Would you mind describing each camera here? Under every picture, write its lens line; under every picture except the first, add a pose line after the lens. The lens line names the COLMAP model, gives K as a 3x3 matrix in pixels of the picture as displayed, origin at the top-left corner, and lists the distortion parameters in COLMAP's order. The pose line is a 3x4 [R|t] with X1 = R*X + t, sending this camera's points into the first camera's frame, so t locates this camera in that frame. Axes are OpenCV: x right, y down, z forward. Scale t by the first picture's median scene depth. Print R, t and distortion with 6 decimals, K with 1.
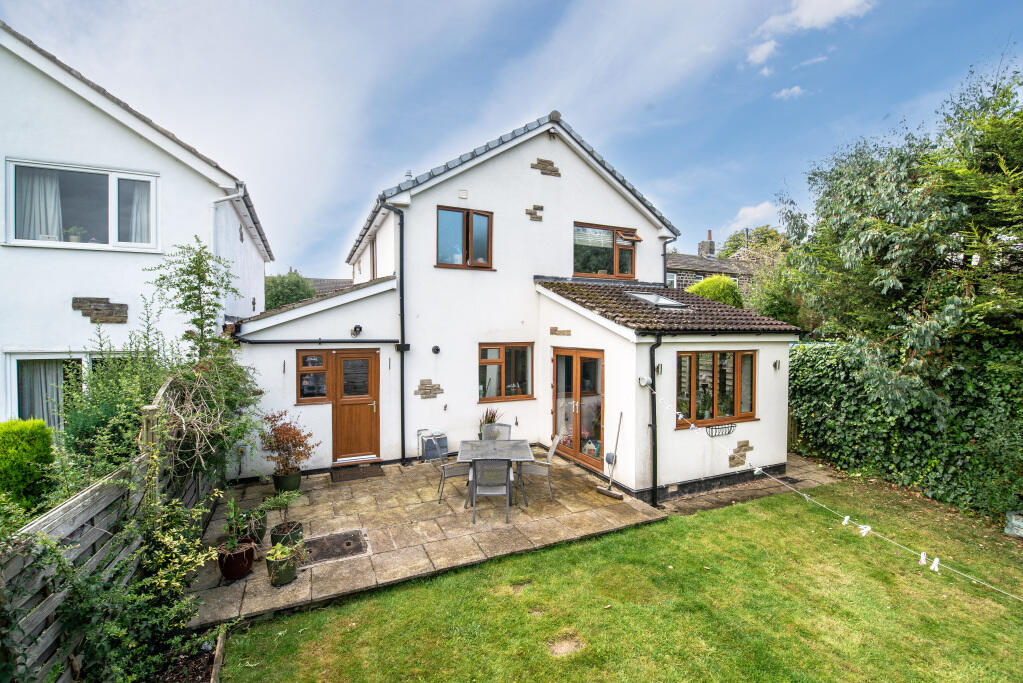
lens RADIAL K [[449.3, 0, 503.2], [0, 449.3, 338.9], [0, 0, 1]] dist [-0.013760, -0.000570]
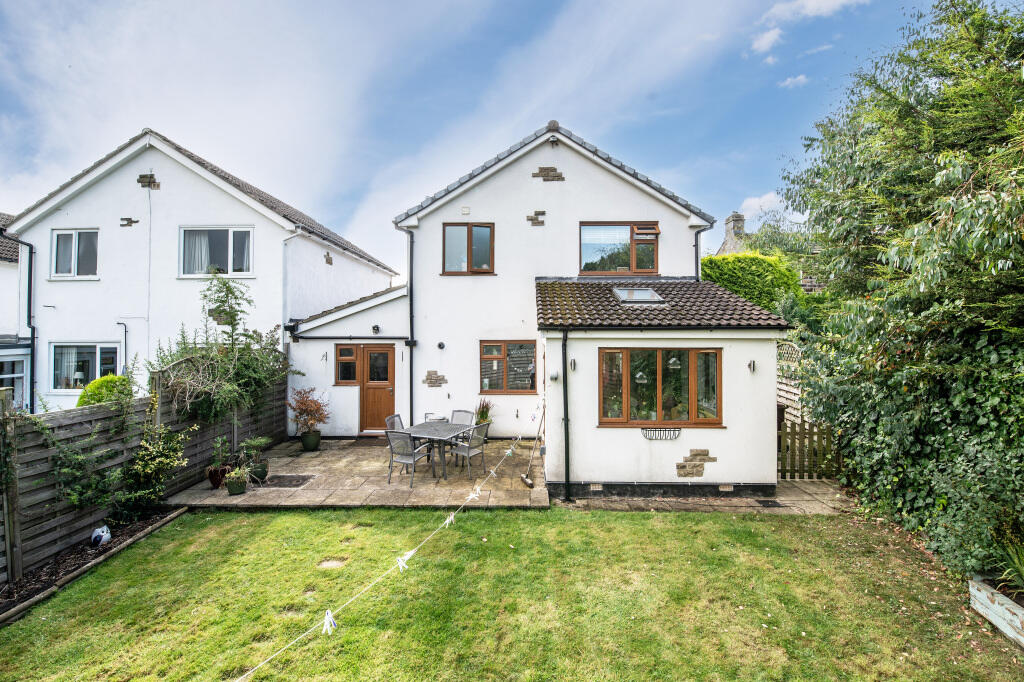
lens RADIAL K [[467.0, 0, 514.1], [0, 467.0, 326.4], [0, 0, 1]] dist [-0.012180, 0.000030]
pose [[0.896017, -0.010113, -0.443904, 0.595991], [-0.005844, 0.999385, -0.034563, 0.015904], [0.443981, 0.033563, 0.895407, -0.006622]]
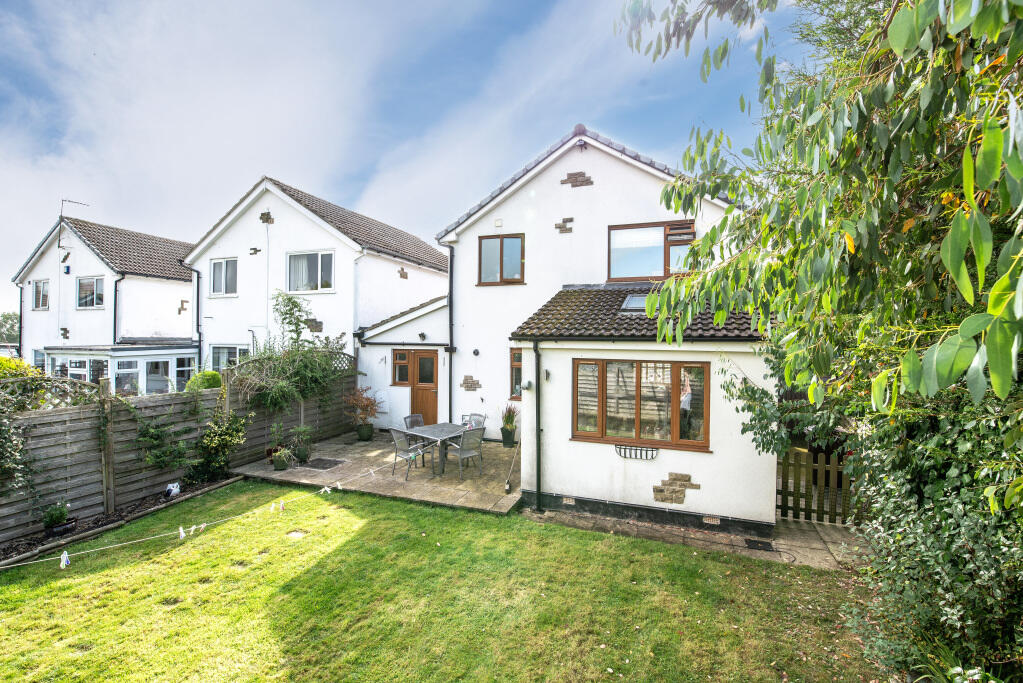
lens RADIAL K [[459.2, 0, 510.6], [0, 459.2, 337.4], [0, 0, 1]] dist [-0.009707, -0.000421]
pose [[0.699001, 0.002941, -0.715114, 0.877868], [-0.020067, 0.999678, -0.015504, 0.001141], [0.714839, 0.025187, 0.698836, 0.189480]]
